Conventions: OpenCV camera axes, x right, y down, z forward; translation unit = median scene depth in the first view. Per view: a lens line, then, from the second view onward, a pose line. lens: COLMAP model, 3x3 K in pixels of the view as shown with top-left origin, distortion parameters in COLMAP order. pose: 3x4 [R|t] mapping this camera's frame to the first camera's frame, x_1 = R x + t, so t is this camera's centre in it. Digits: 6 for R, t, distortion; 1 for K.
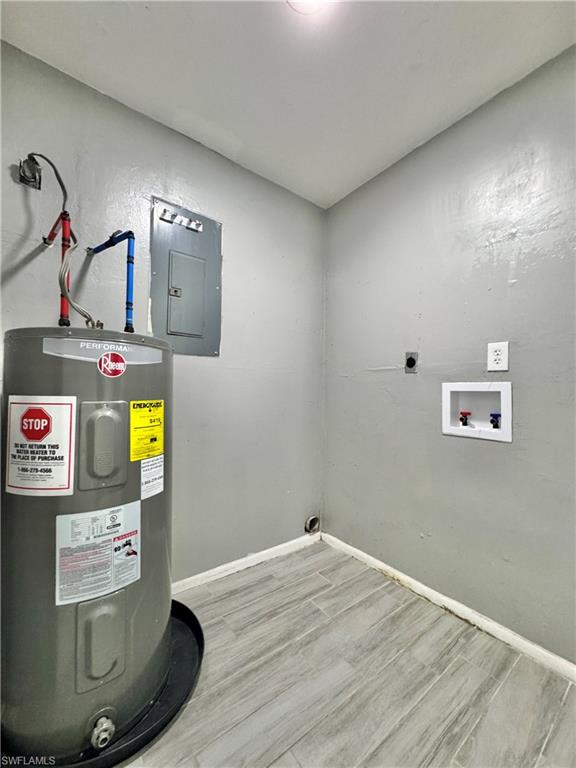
lens RADIAL K [[306.5, 0, 287.4], [0, 306.5, 385.1], [0, 0, 1]] dist [-0.005765, 0.001240]
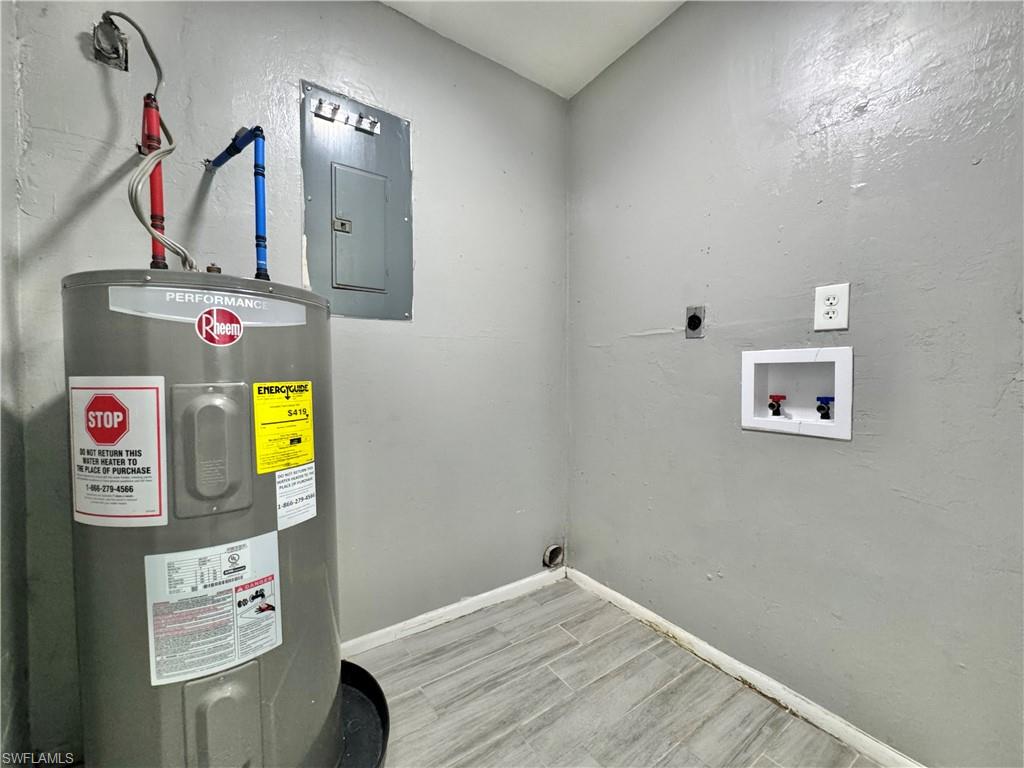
lens RADIAL K [[408.7, 0, 513.0], [0, 408.7, 386.8], [0, 0, 1]] dist [-0.005765, 0.001240]
pose [[0.998800, -0.014681, -0.046727, 0.062132], [0.017053, 0.998565, 0.050773, 0.018869], [0.045915, -0.051509, 0.997617, 0.113598]]
